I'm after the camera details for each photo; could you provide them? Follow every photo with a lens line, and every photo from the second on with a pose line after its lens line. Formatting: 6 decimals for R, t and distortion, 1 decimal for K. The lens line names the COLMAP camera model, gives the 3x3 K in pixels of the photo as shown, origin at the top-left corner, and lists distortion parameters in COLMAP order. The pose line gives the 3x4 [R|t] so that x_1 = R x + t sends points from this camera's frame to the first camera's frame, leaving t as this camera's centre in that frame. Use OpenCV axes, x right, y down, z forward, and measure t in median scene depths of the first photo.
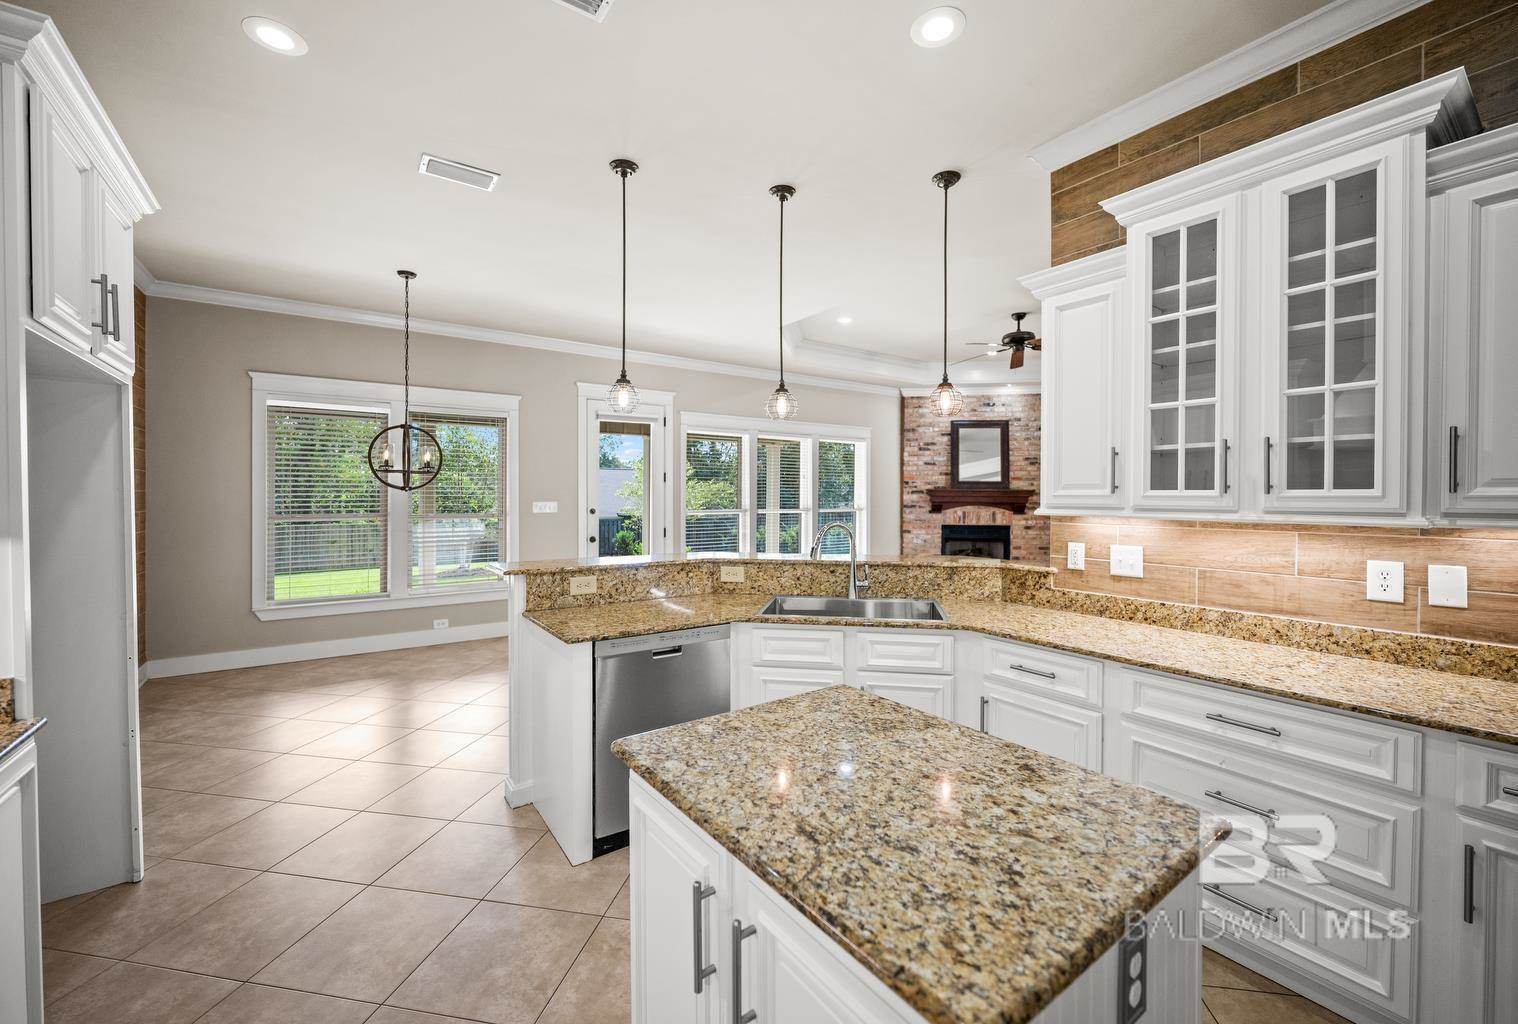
lens RADIAL K [[616.5, 0, 762.4], [0, 616.5, 505.1], [0, 0, 1]] dist [-0.006091, -0.000568]
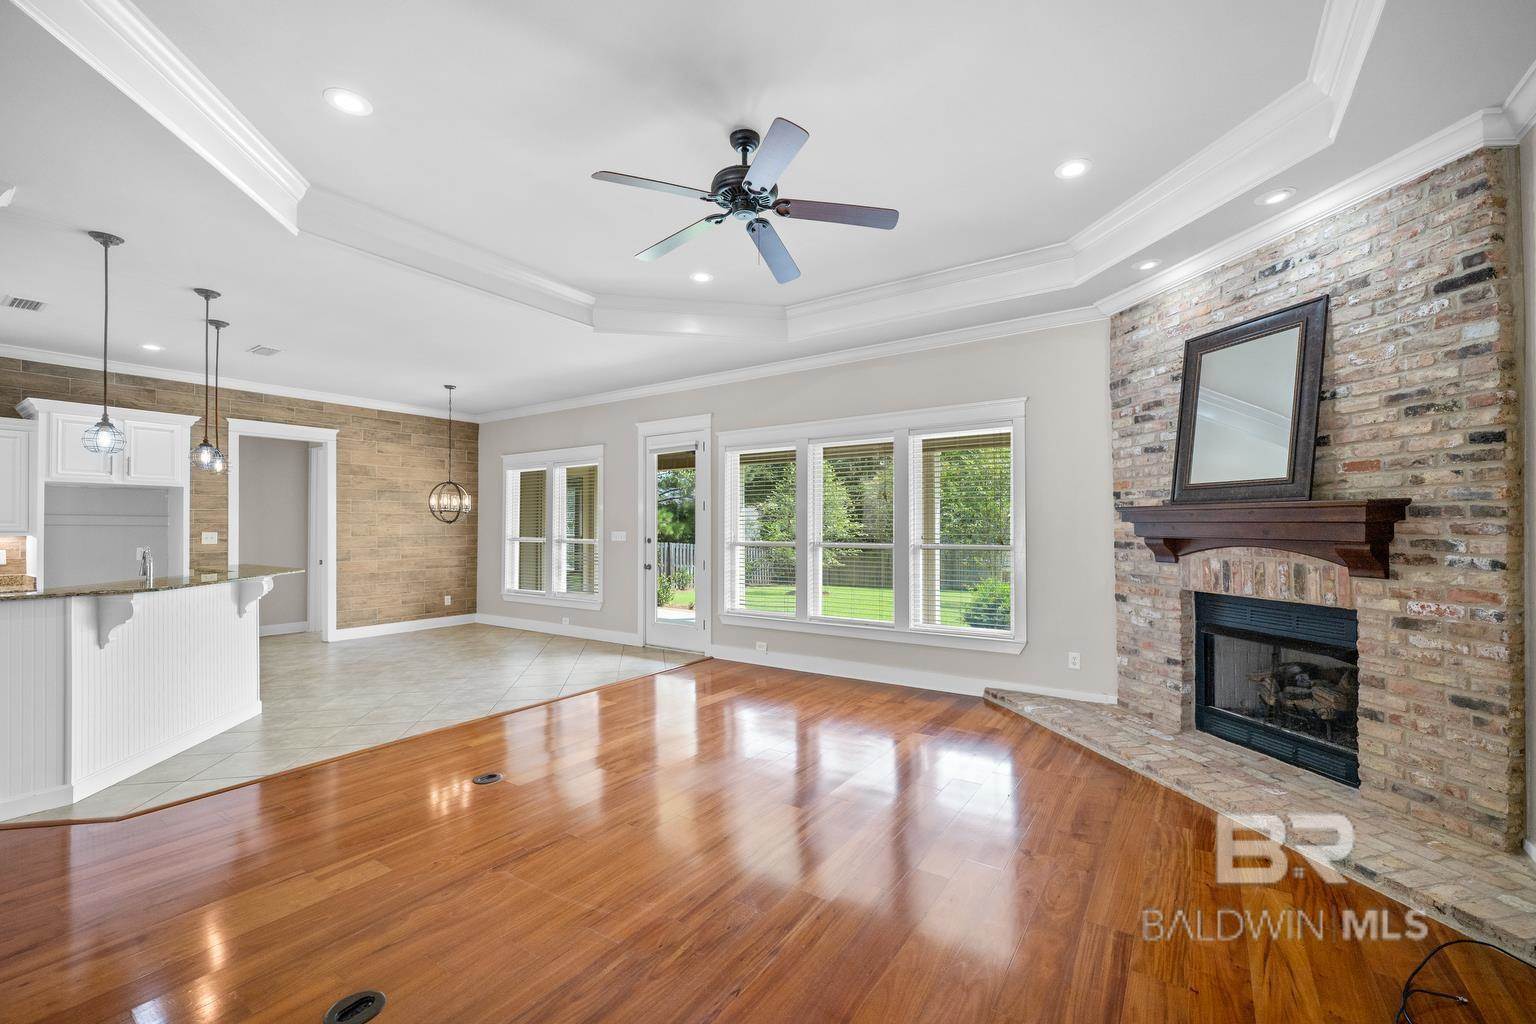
lens RADIAL K [[623.8, 0, 774.4], [0, 623.8, 520.7], [0, 0, 1]] dist [-0.006091, -0.000568]
pose [[0.358468, -0.012248, -0.933461, 0.834616], [-0.010372, 0.999800, -0.017102, -0.007664], [0.933484, 0.015812, 0.358270, 0.824376]]
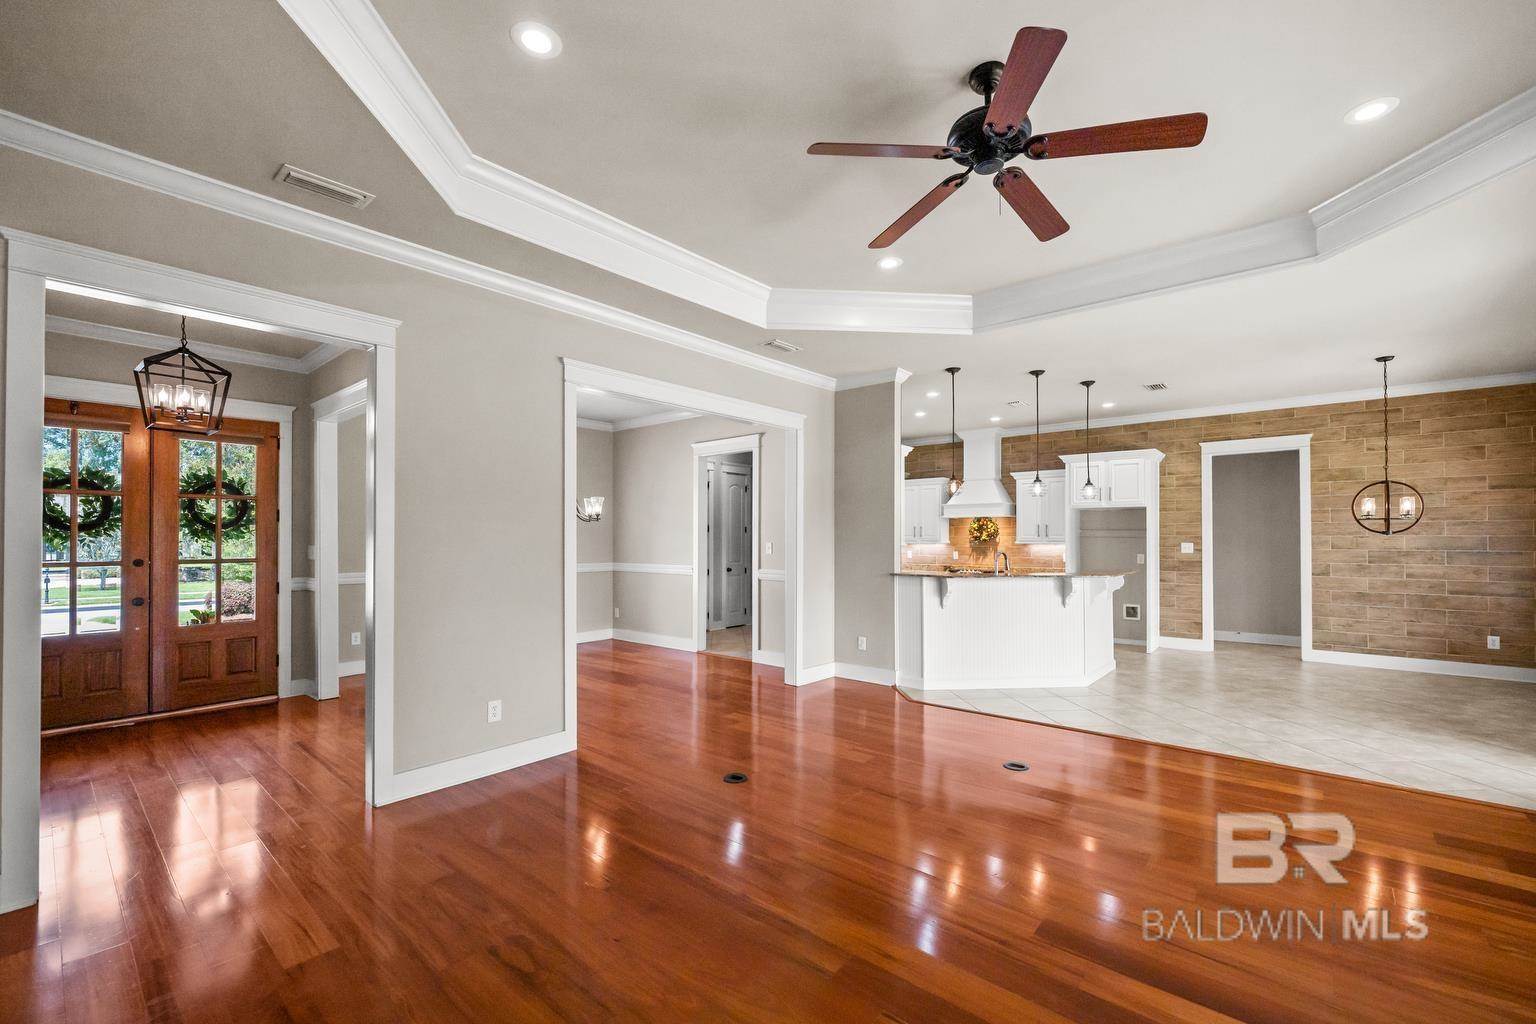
lens RADIAL K [[623.8, 0, 777.8], [0, 623.8, 531.2], [0, 0, 1]] dist [-0.006091, -0.000568]
pose [[-0.962155, -0.004896, -0.272459, 0.639709], [-0.005610, 0.999983, 0.001842, -0.017029], [0.272446, 0.003300, -0.962166, 1.260715]]
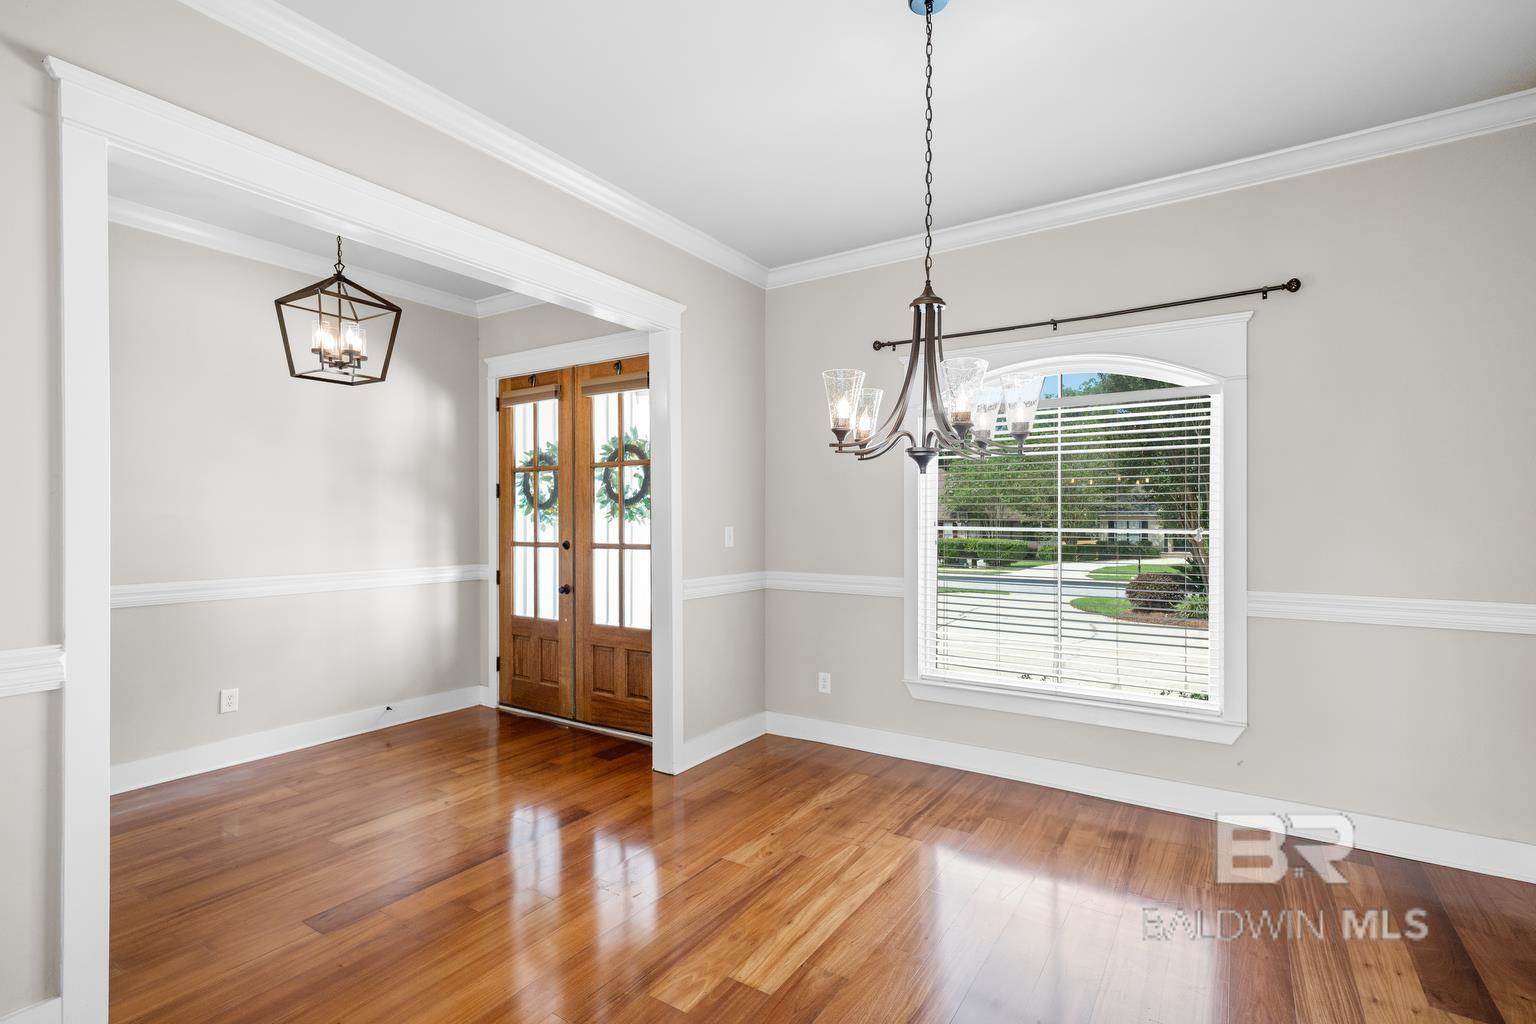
lens RADIAL K [[718.1, 0, 763.7], [0, 718.1, 518.5], [0, 0, 1]] dist [-0.001110, -0.000003]
pose [[-0.383857, -0.001613, 0.923391, 0.403348], [0.015106, 0.999854, 0.008027, -0.004125], [-0.923269, 0.017030, -0.383776, 0.451378]]
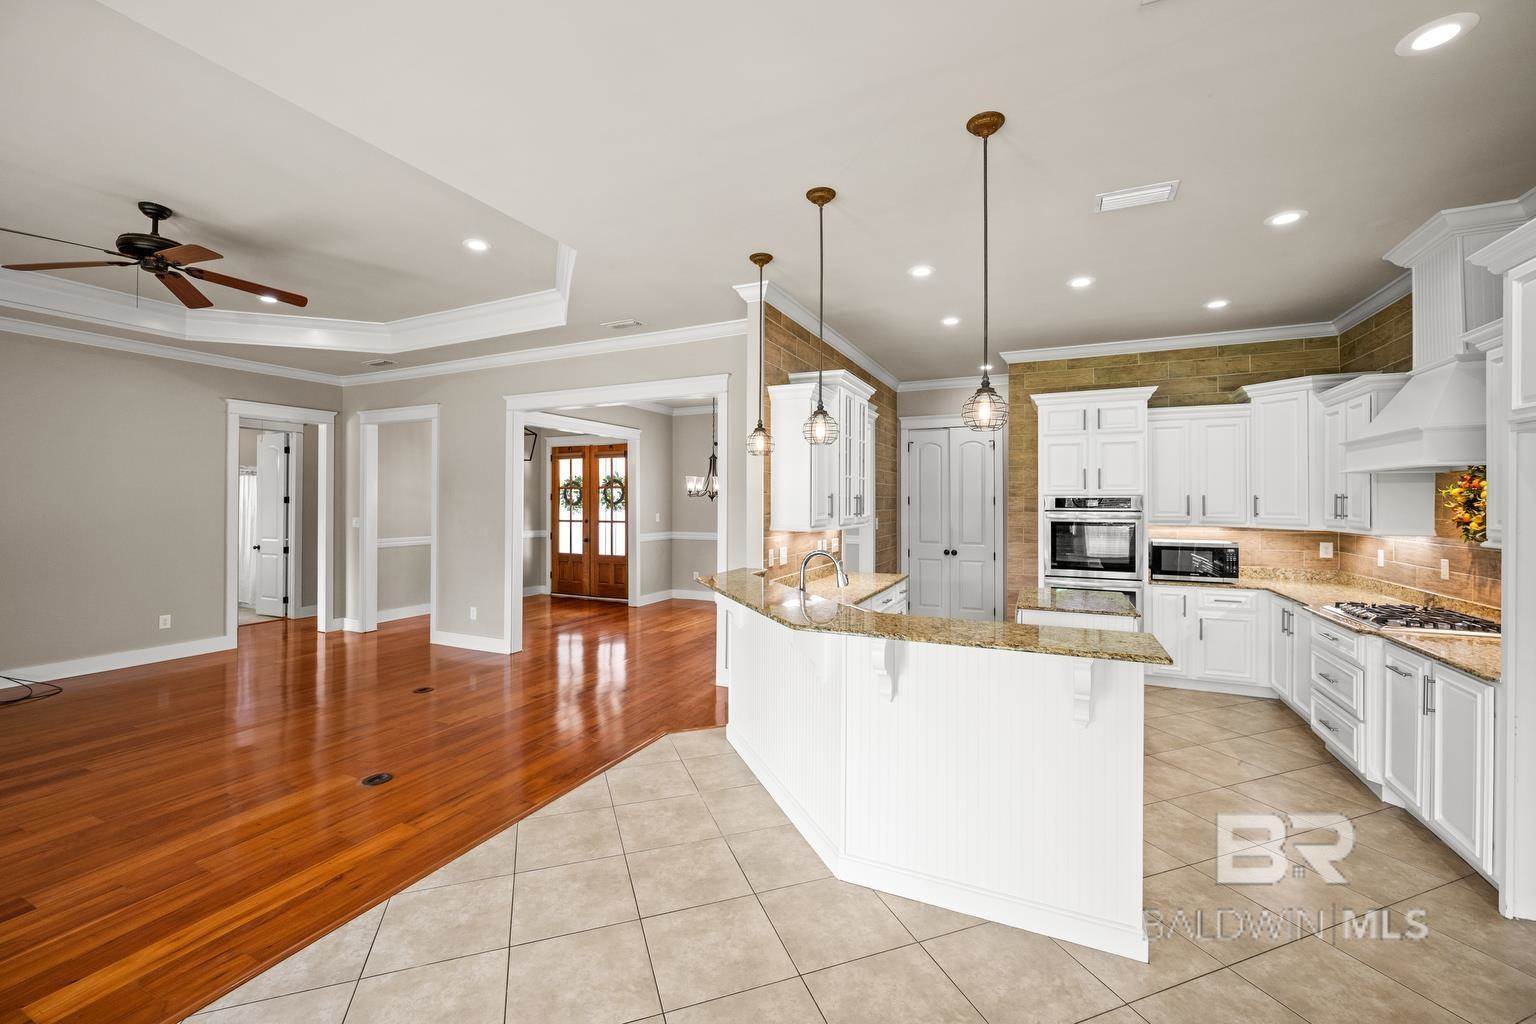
lens RADIAL K [[623.8, 0, 764.7], [0, 623.8, 501.8], [0, 0, 1]] dist [-0.006091, -0.000568]
pose [[-0.513016, -0.004756, 0.858366, -0.342091], [0.011045, 0.999865, 0.012142, -0.033871], [-0.858308, 0.015710, -0.512894, 0.755311]]
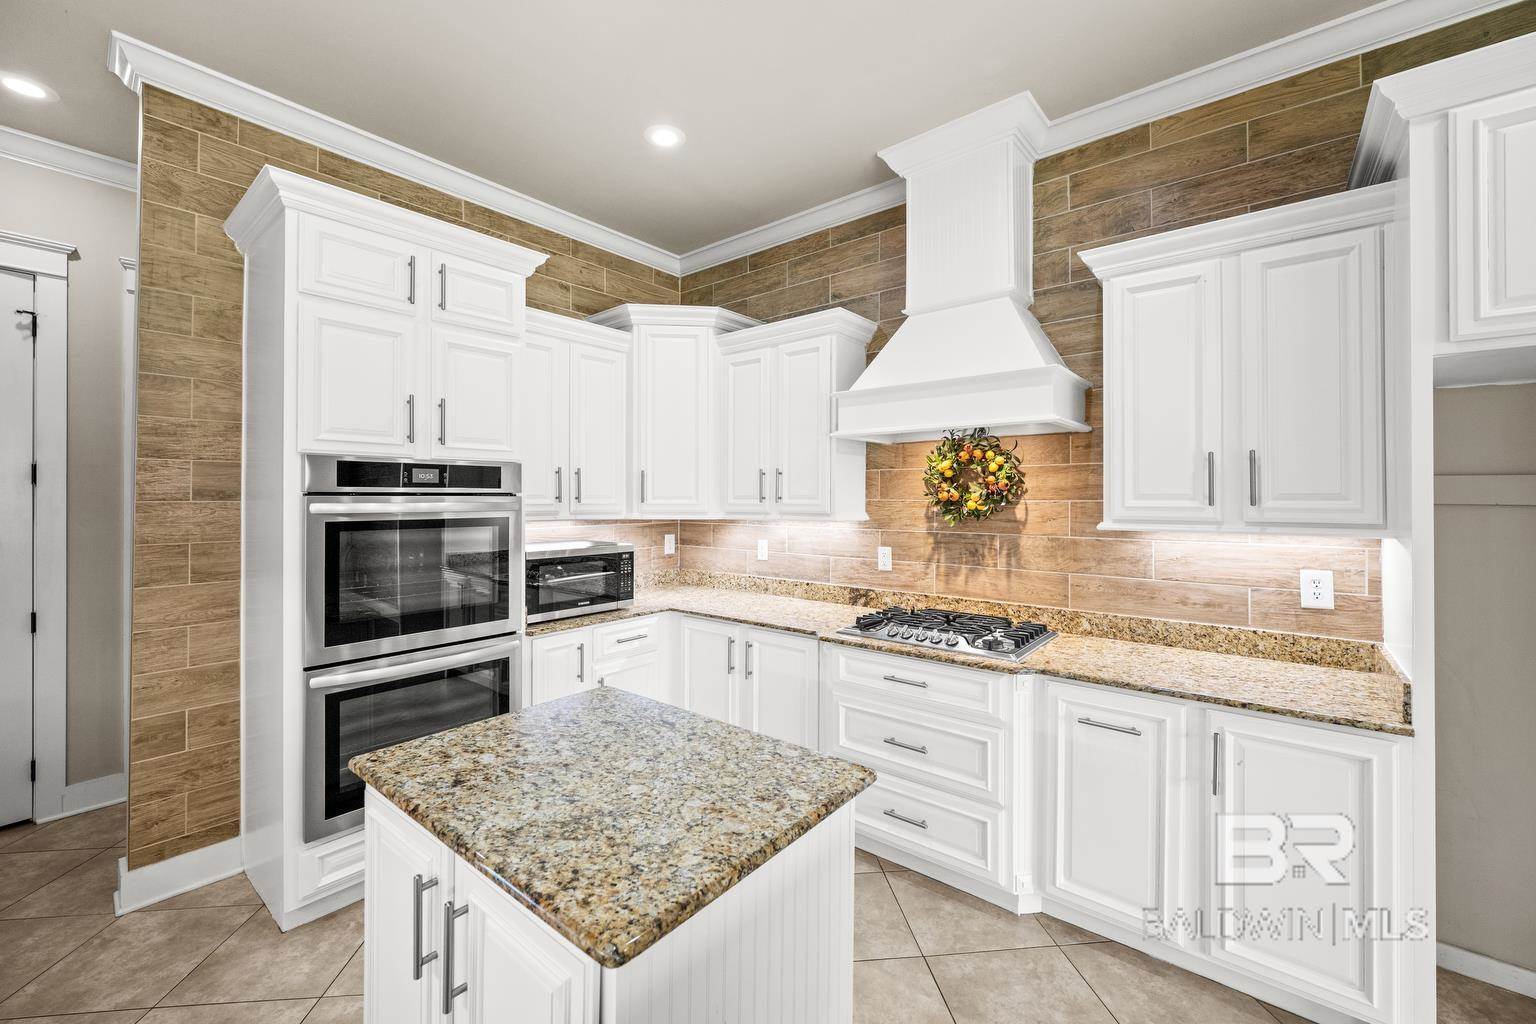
lens RADIAL K [[623.8, 0, 774.6], [0, 623.8, 491.7], [0, 0, 1]] dist [-0.006091, -0.000568]
pose [[-0.960477, -0.004555, -0.278321, 0.037068], [-0.006557, 0.999959, 0.006263, -0.012440], [0.278281, 0.007841, -0.960468, 0.374270]]
